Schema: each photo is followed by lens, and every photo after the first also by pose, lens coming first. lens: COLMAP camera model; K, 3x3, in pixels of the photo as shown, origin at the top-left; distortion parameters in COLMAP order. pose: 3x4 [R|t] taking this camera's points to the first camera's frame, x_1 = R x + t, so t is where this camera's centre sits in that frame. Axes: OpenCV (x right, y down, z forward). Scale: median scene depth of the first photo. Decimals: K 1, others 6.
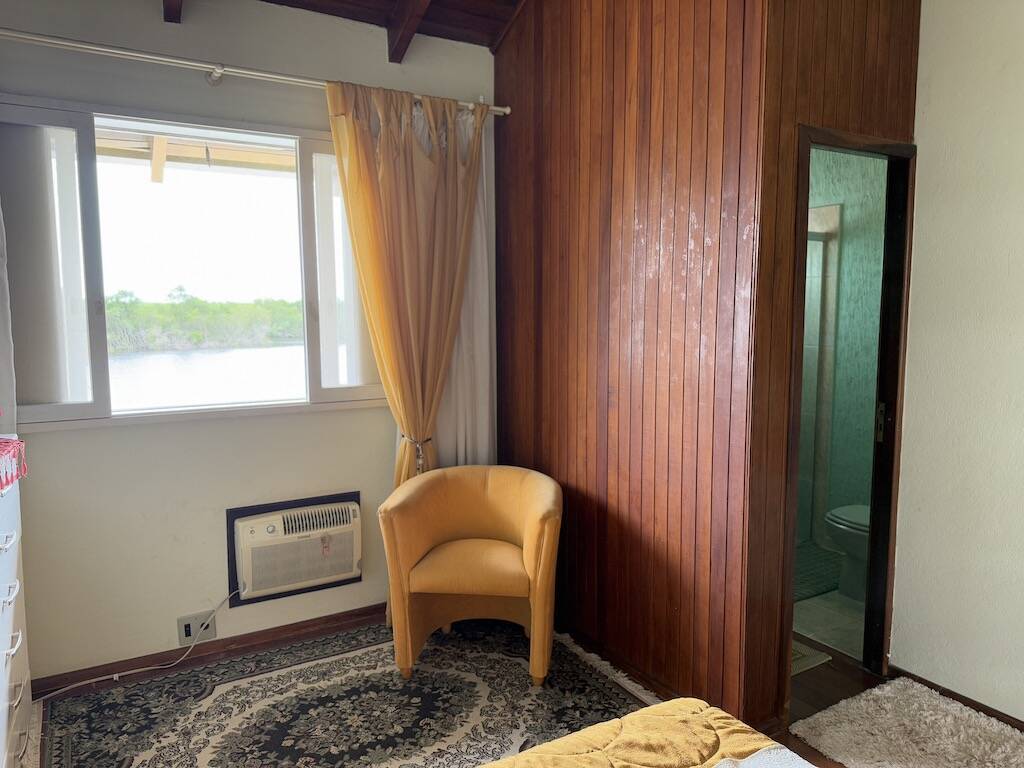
lens RADIAL K [[720.9, 0, 512.6], [0, 720.9, 390.3], [0, 0, 1]] dist [0.058769, -0.064927]
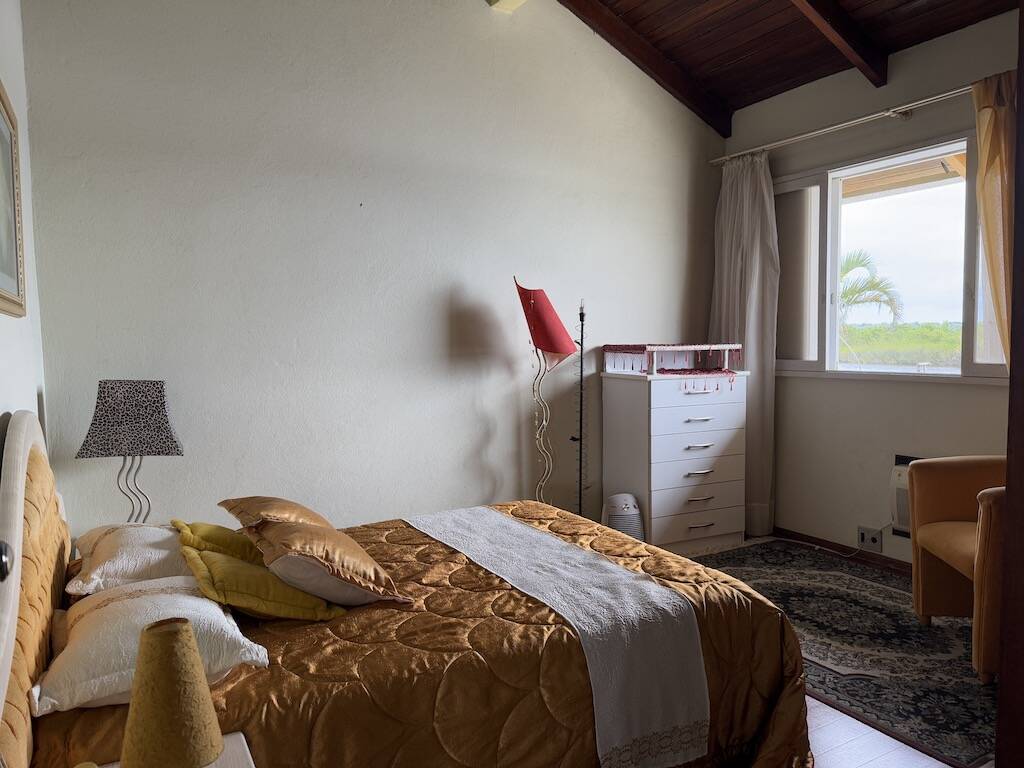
lens RADIAL K [[720.9, 0, 516.0], [0, 720.9, 388.0], [0, 0, 1]] dist [0.058769, -0.064927]
pose [[-0.006504, 0.071463, -0.997422, 0.974633], [-0.093742, 0.993007, 0.071758, 0.023362], [0.995575, 0.093967, 0.000241, 0.383030]]
